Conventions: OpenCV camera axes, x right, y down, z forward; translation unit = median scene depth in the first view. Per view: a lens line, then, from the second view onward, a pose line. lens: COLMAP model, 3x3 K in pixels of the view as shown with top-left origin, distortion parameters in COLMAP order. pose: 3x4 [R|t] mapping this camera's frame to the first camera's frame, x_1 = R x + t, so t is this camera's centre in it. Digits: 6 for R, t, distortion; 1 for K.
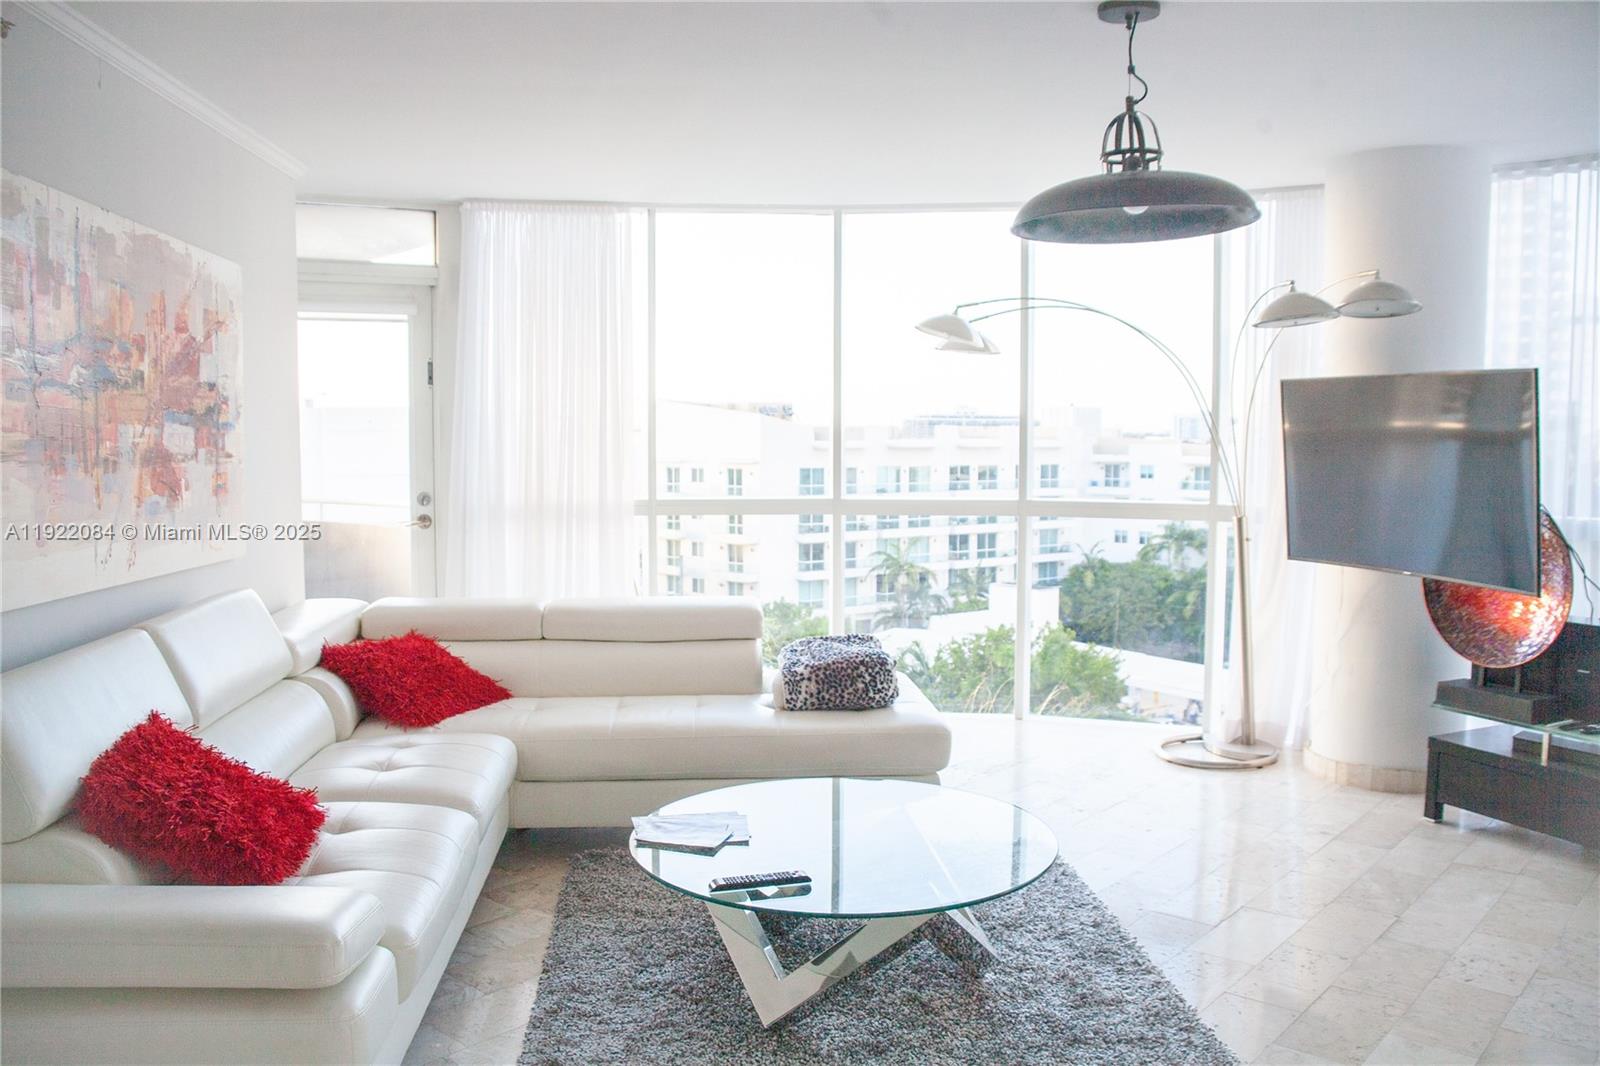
lens RADIAL K [[1307.3, 0, 824.2], [0, 1307.3, 538.4], [0, 0, 1]] dist [-0.174032, 0.140361]
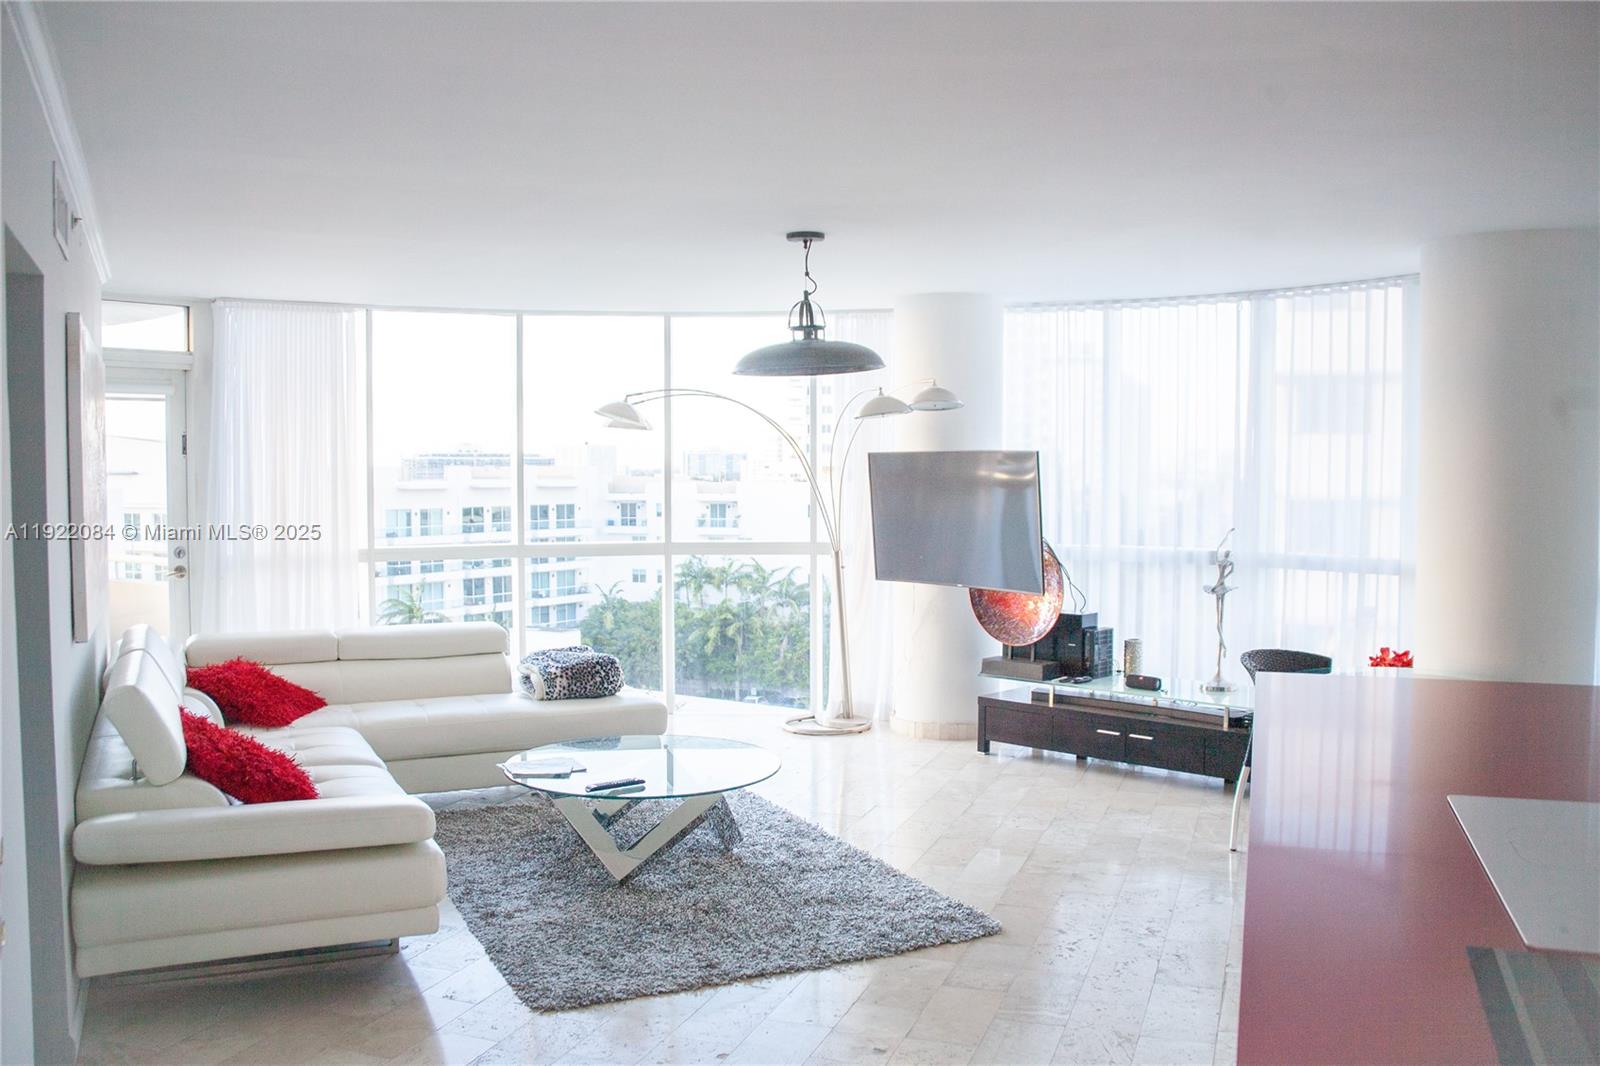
lens RADIAL K [[1388.1, 0, 821.3], [0, 1388.1, 530.0], [0, 0, 1]] dist [-0.150540, 0.097523]
pose [[0.932053, -0.019511, 0.361797, -0.272661], [0.032811, 0.998991, -0.030655, 0.007080], [-0.360834, 0.040443, 0.931753, -0.447469]]
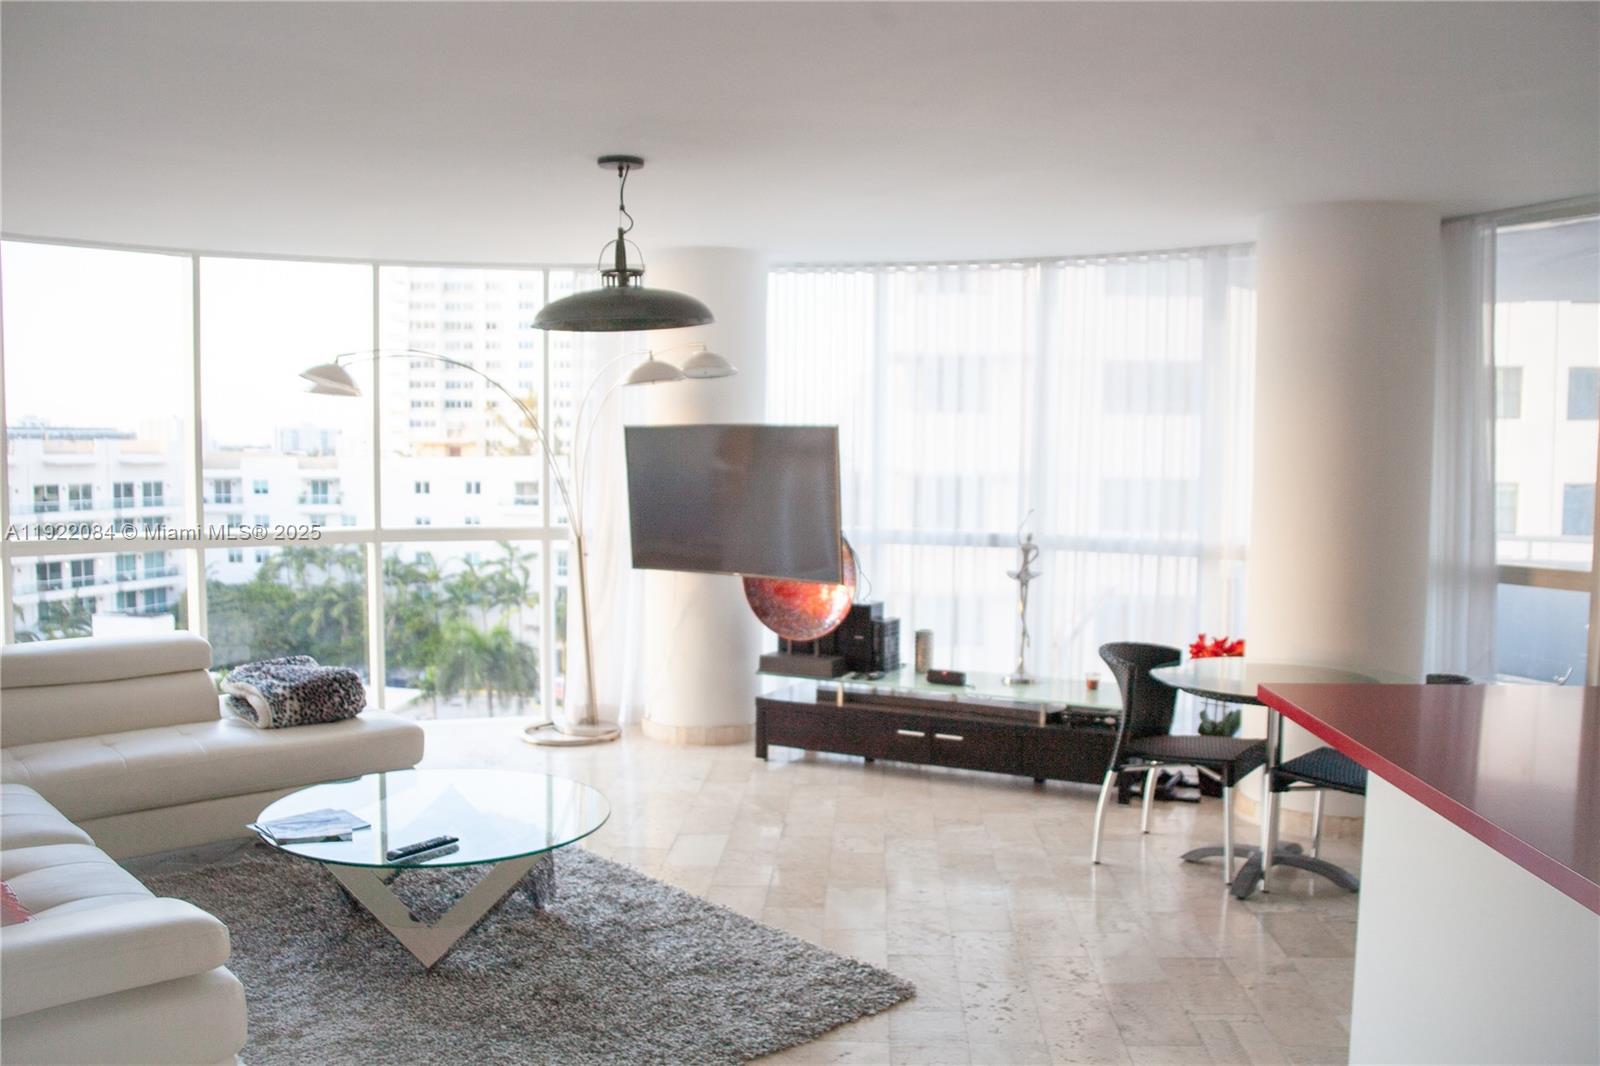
lens RADIAL K [[1352.6, 0, 800.0], [0, 1352.6, 533.0], [0, 0, 1]] dist [-0.150518, 0.130414]
pose [[0.792818, -0.036330, 0.608375, -0.342018], [0.044714, 0.998999, 0.001387, -0.014867], [-0.607817, 0.026103, 0.793648, -0.159003]]
